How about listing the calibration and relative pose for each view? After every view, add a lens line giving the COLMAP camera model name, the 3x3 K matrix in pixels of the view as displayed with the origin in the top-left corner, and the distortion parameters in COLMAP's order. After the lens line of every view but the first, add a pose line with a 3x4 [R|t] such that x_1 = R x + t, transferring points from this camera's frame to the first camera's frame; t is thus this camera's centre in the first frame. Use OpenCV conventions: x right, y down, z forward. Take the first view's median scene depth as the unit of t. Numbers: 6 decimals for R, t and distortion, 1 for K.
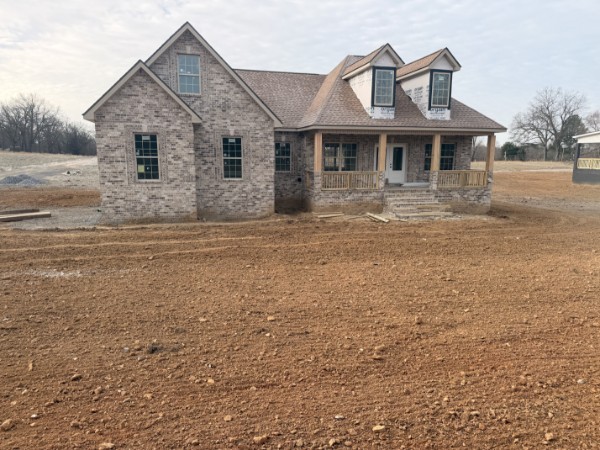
lens RADIAL K [[420.2, 0, 300.0], [0, 420.2, 225.0], [0, 0, 1]] dist [0.003076, 0.000440]
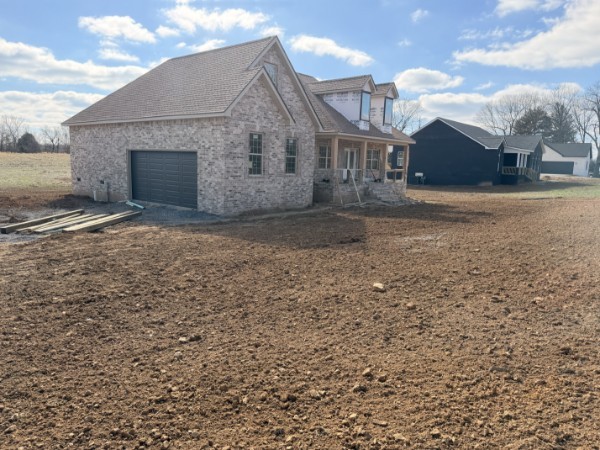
lens RADIAL K [[420.2, 0, 300.0], [0, 420.2, 225.0], [0, 0, 1]] dist [0.003076, 0.000440]
pose [[0.810315, -0.058015, 0.583116, -0.903951], [0.043205, 0.998294, 0.039282, -0.015205], [-0.584400, -0.006638, 0.811439, 0.042722]]
